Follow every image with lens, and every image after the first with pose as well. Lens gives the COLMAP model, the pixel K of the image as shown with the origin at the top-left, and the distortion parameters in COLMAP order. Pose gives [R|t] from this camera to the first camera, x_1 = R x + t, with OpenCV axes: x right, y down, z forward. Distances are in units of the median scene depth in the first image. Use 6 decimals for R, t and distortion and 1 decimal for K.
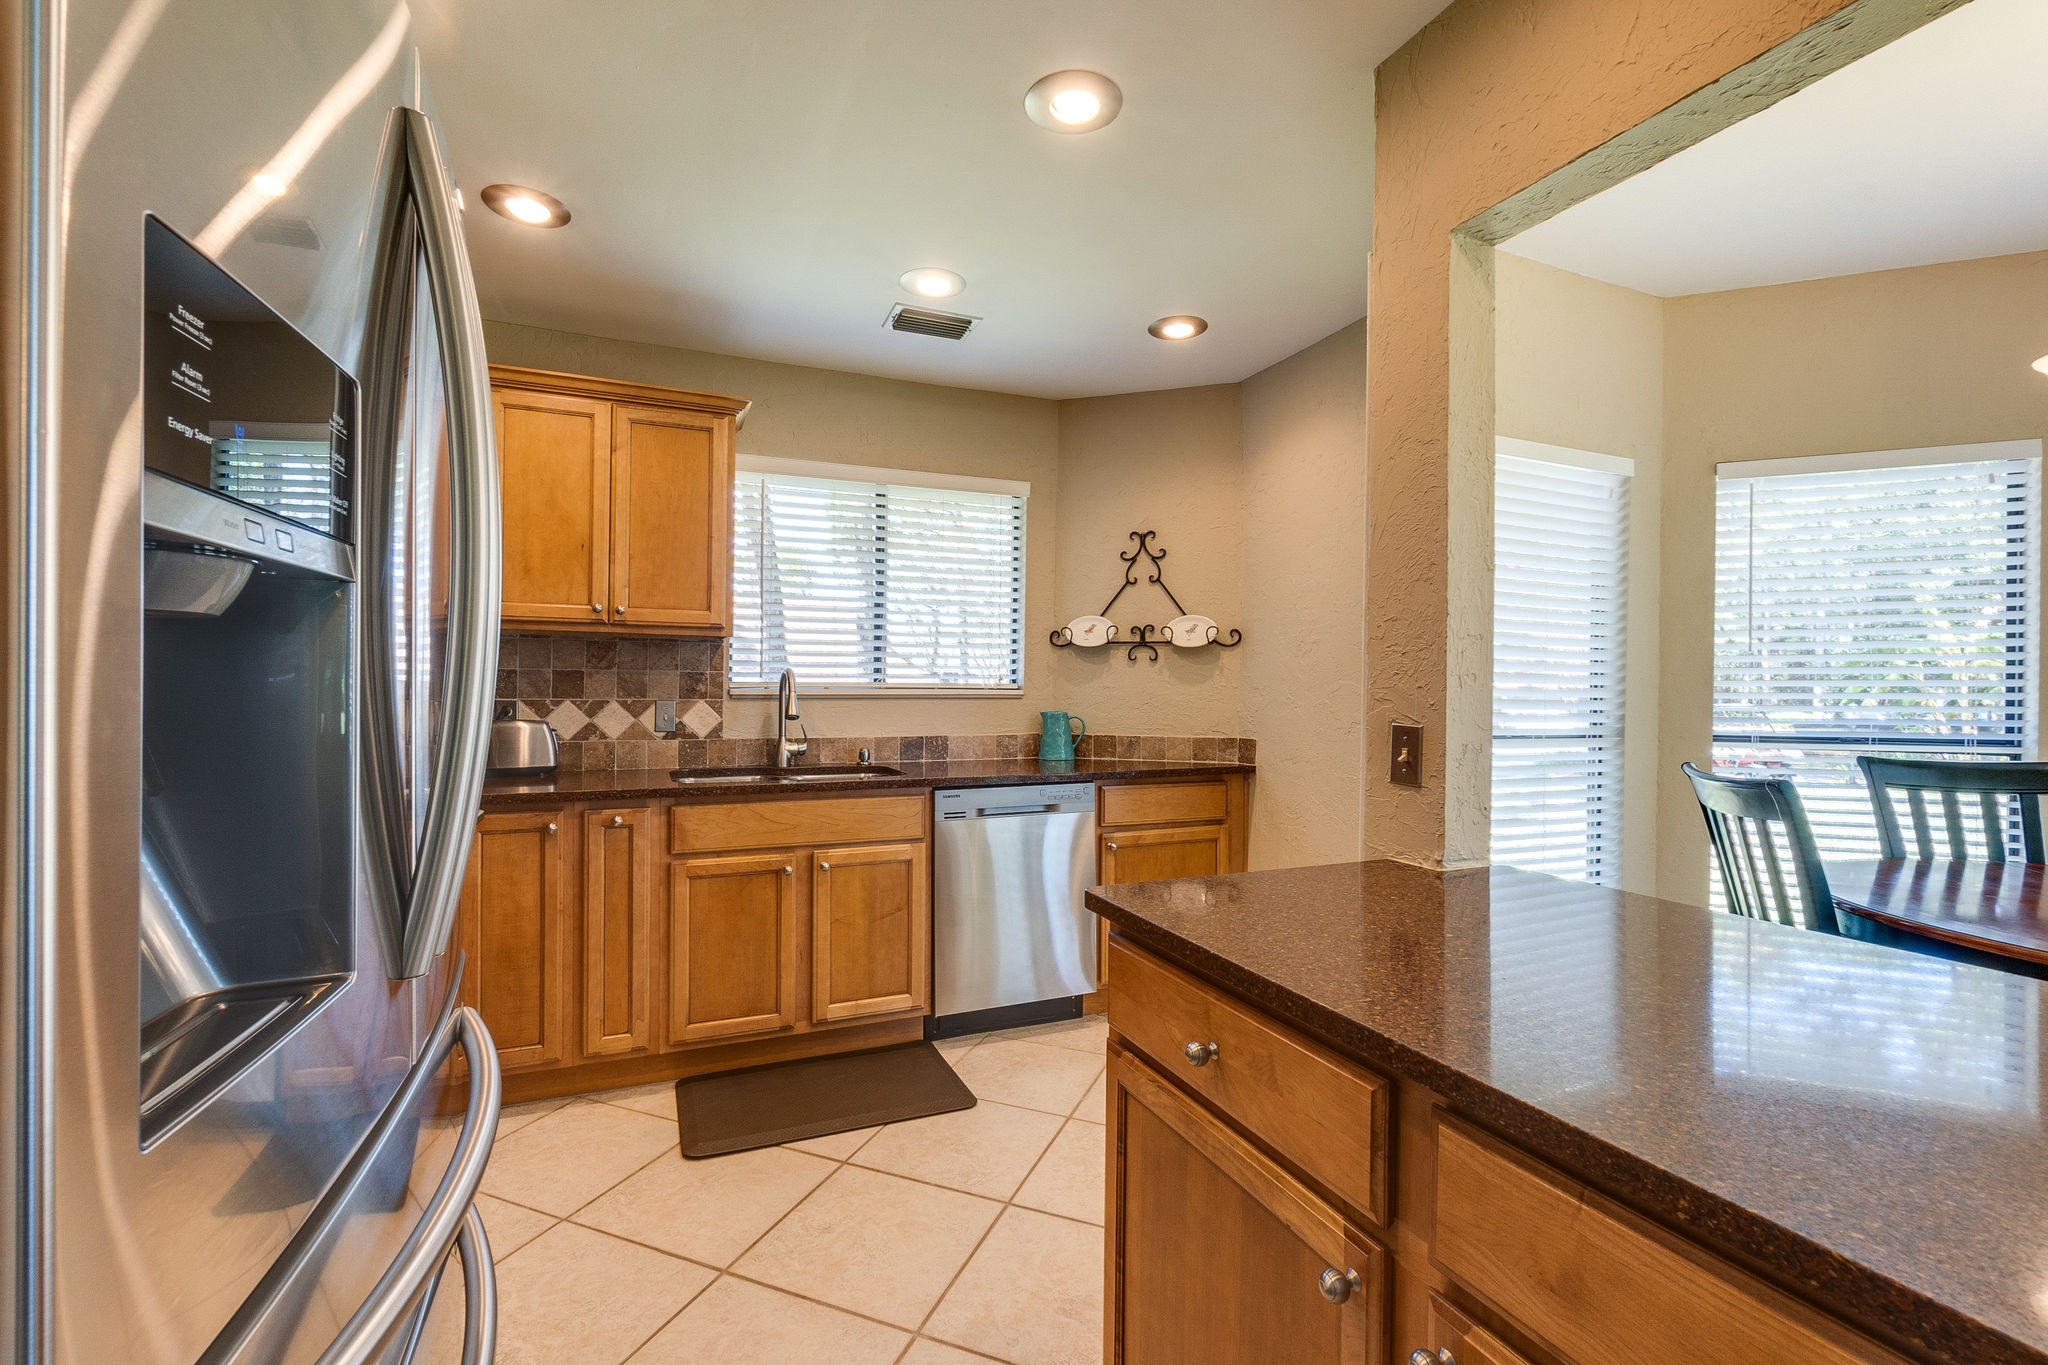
lens RADIAL K [[855.4, 0, 995.9], [0, 855.4, 690.5], [0, 0, 1]] dist [0.001282, 0.000013]
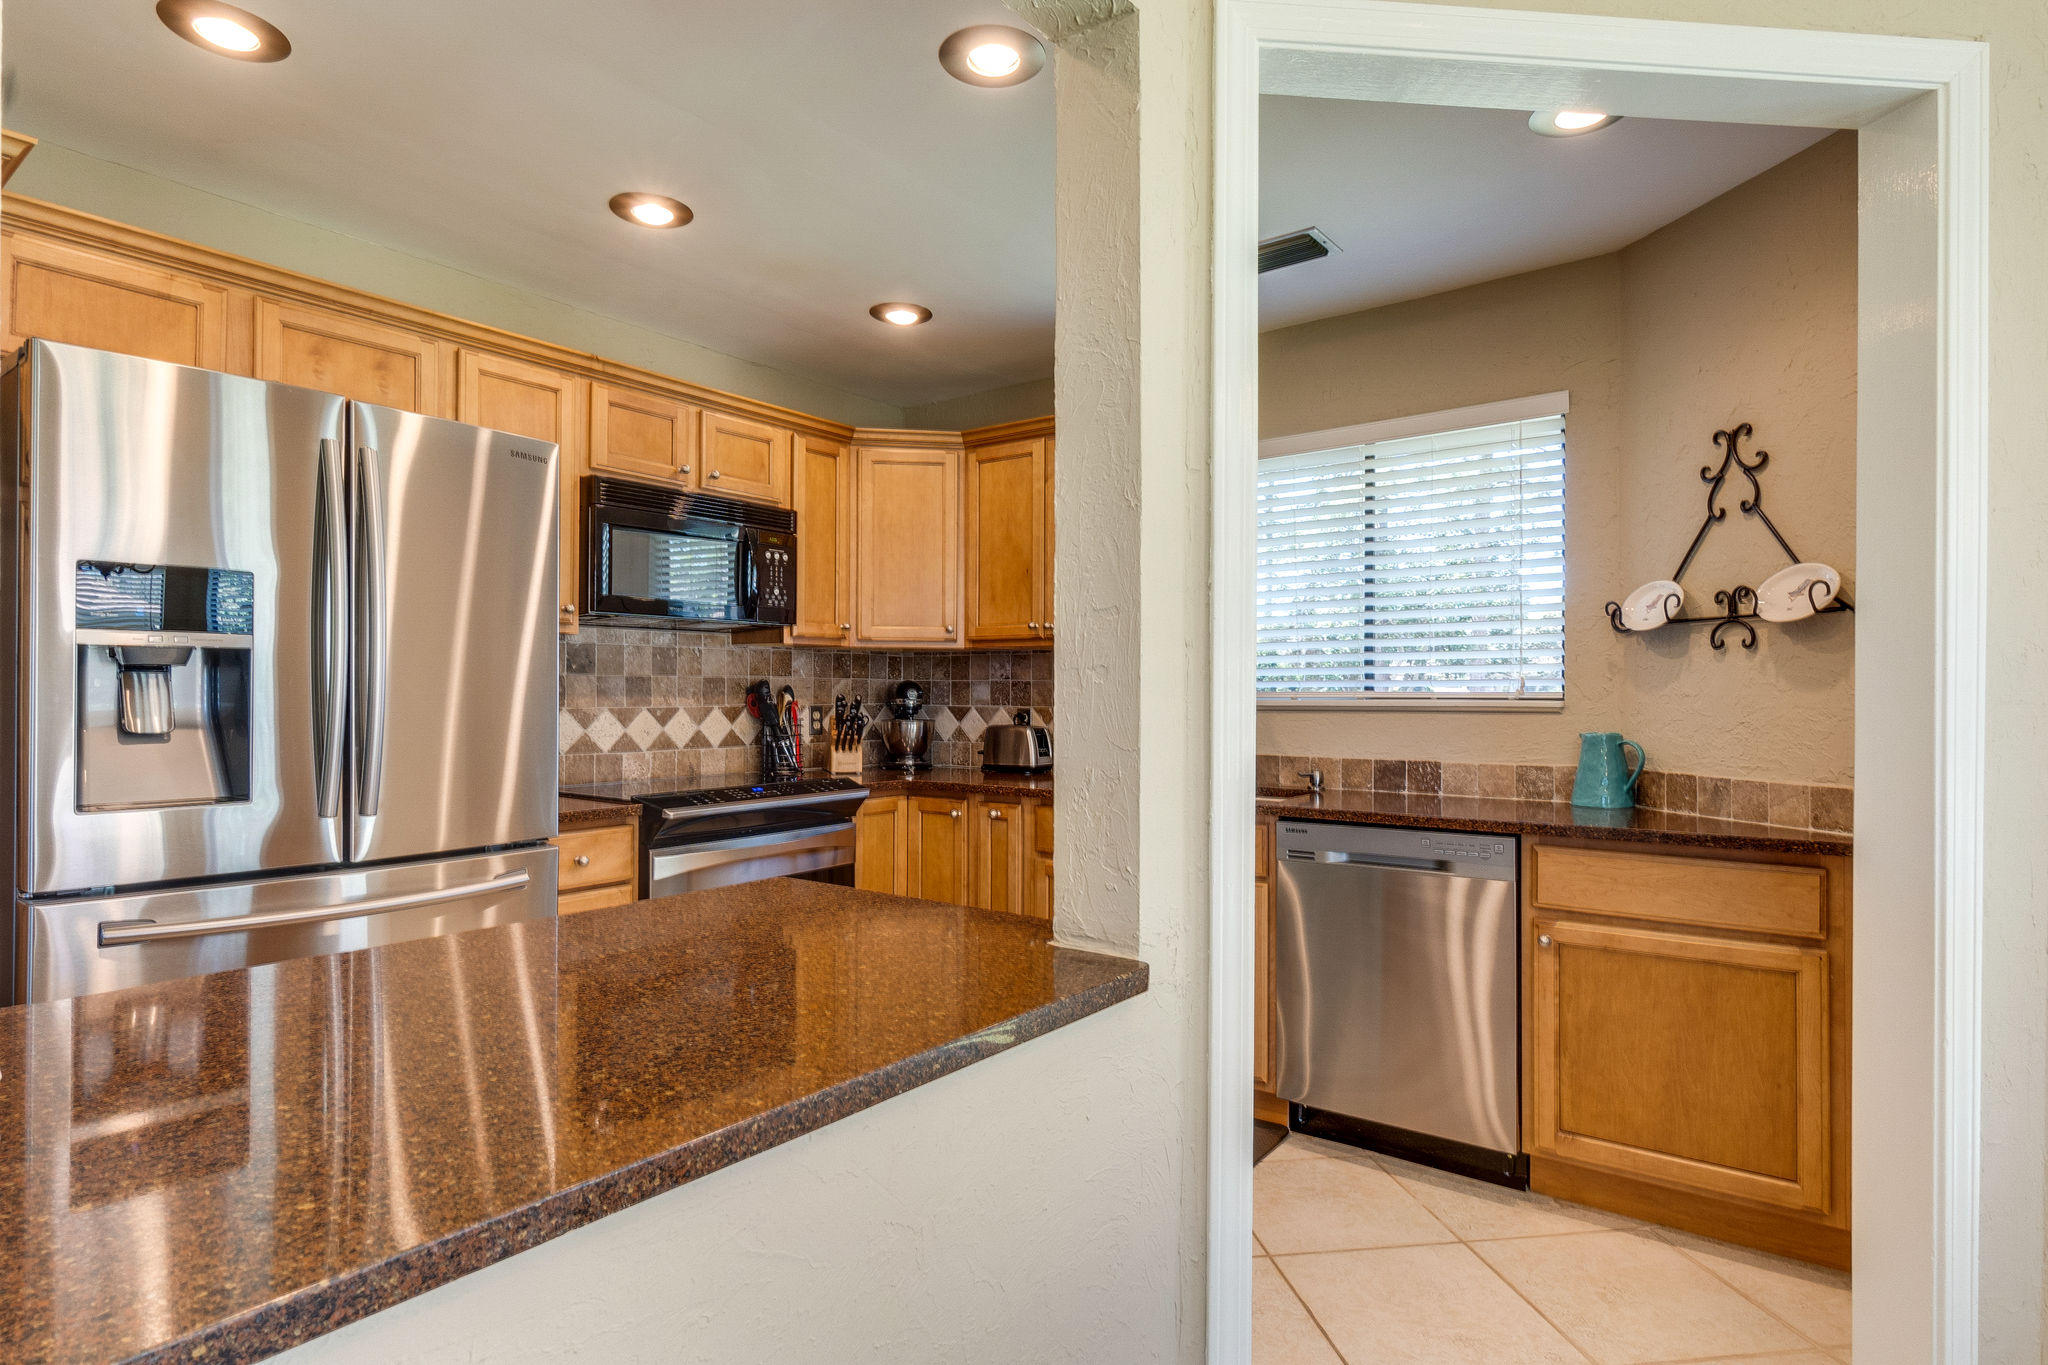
lens RADIAL K [[1042.6, 0, 1011.5], [0, 1042.6, 689.7], [0, 0, 1]] dist [-0.003872, -0.002687]
pose [[0.513441, -0.009171, -0.858076, 0.537301], [-0.001785, 0.999929, -0.011755, 0.002303], [0.858123, 0.007567, 0.513388, 0.219583]]
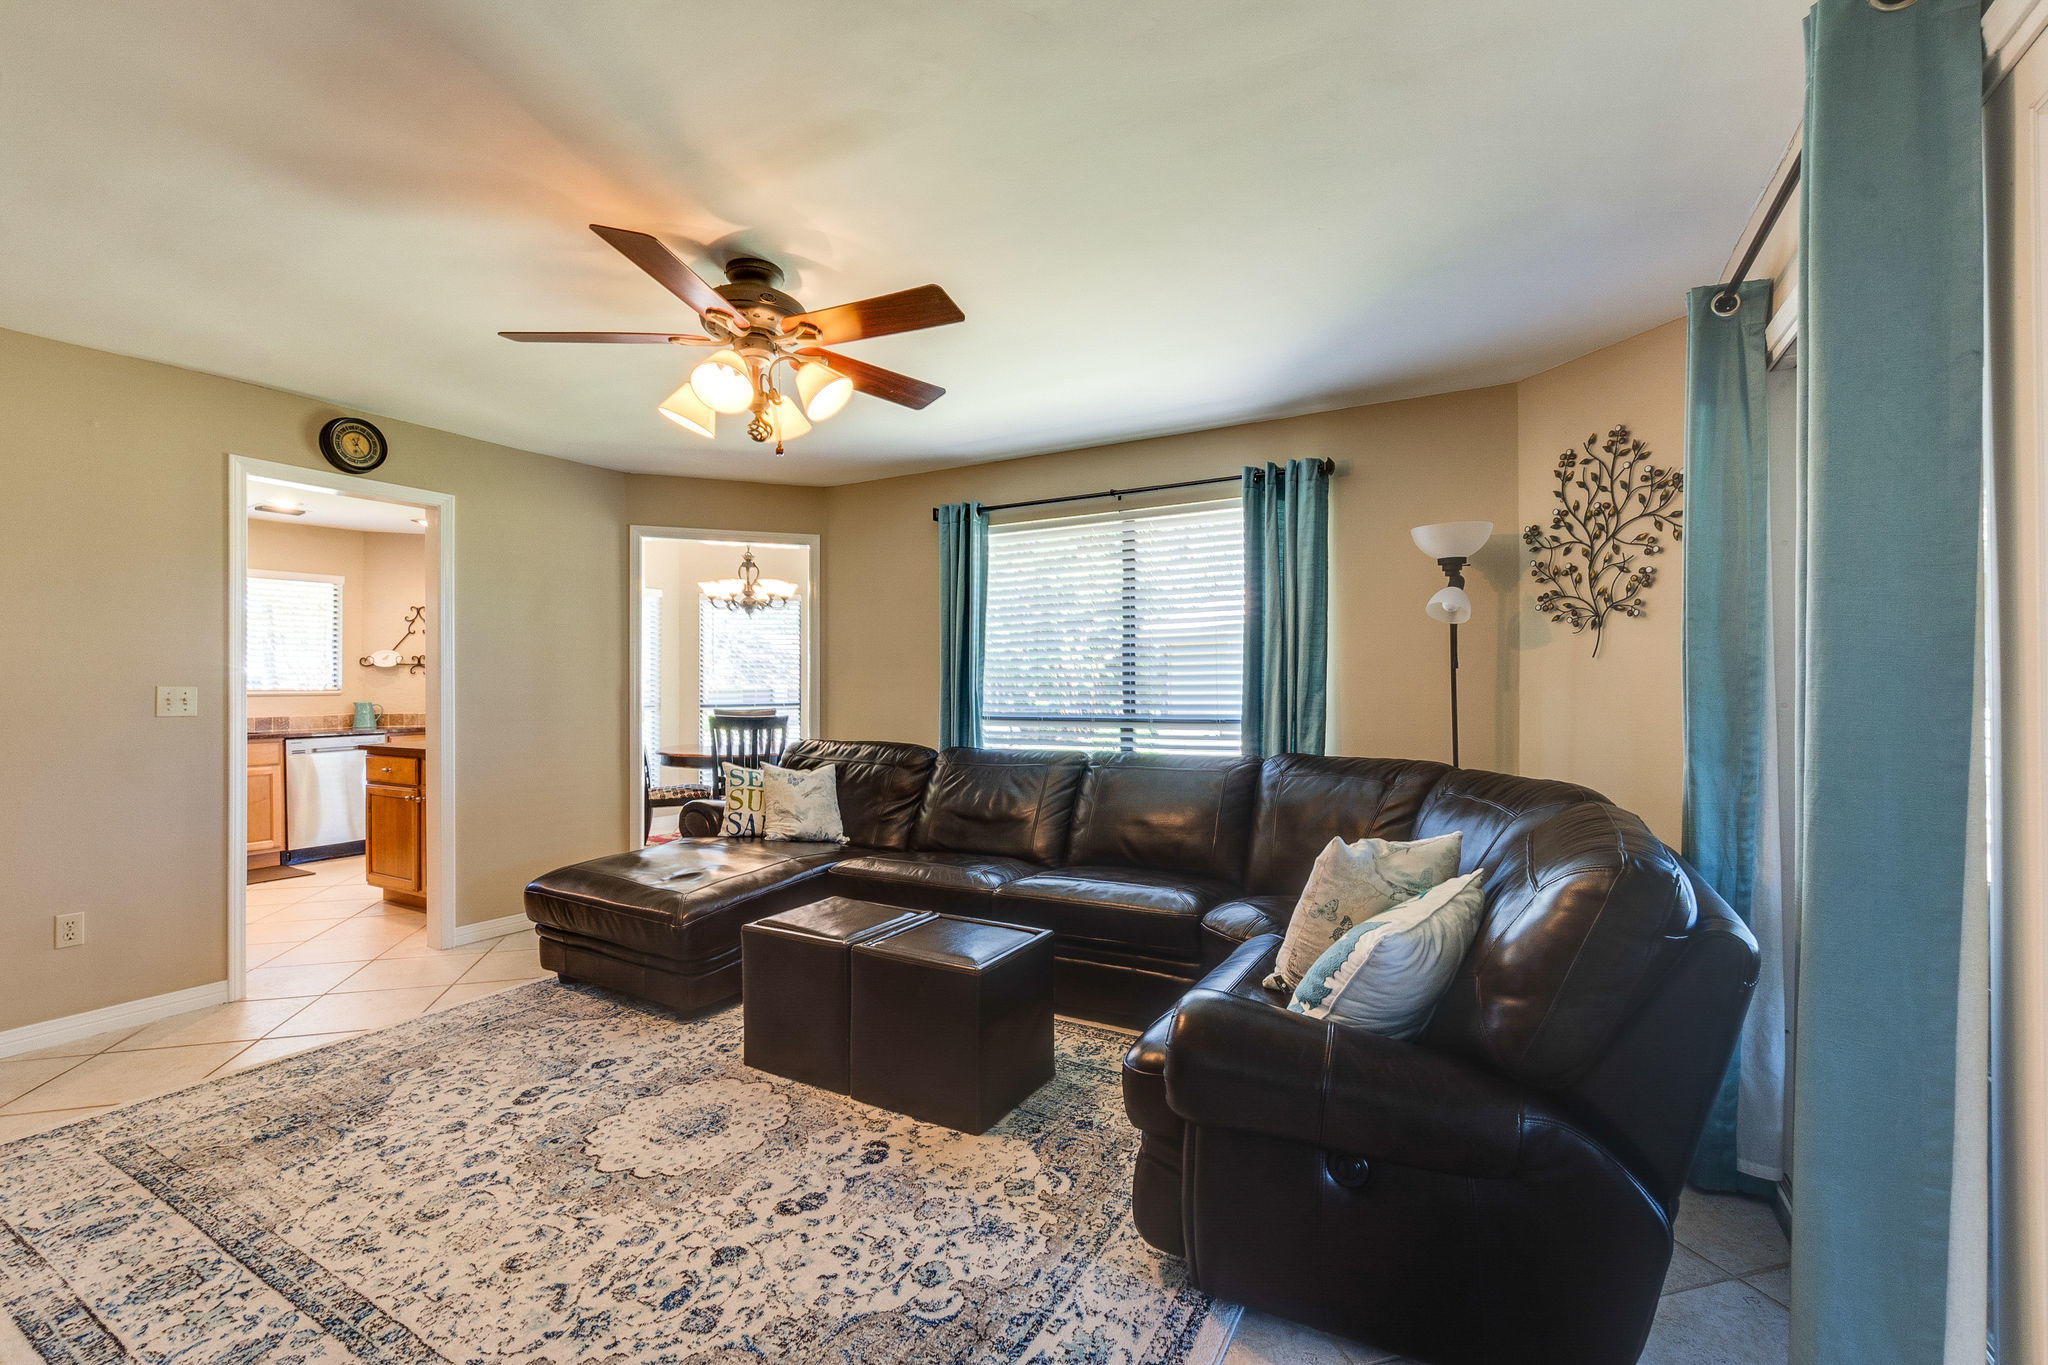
lens RADIAL K [[876.0, 0, 1003.0], [0, 876.0, 690.5], [0, 0, 1]] dist [-0.006260, 0.000221]
pose [[0.785939, -0.010616, 0.618213, -0.010430], [0.010012, 0.999940, 0.004444, 0.006047], [-0.618223, 0.002697, 0.785998, -1.367695]]
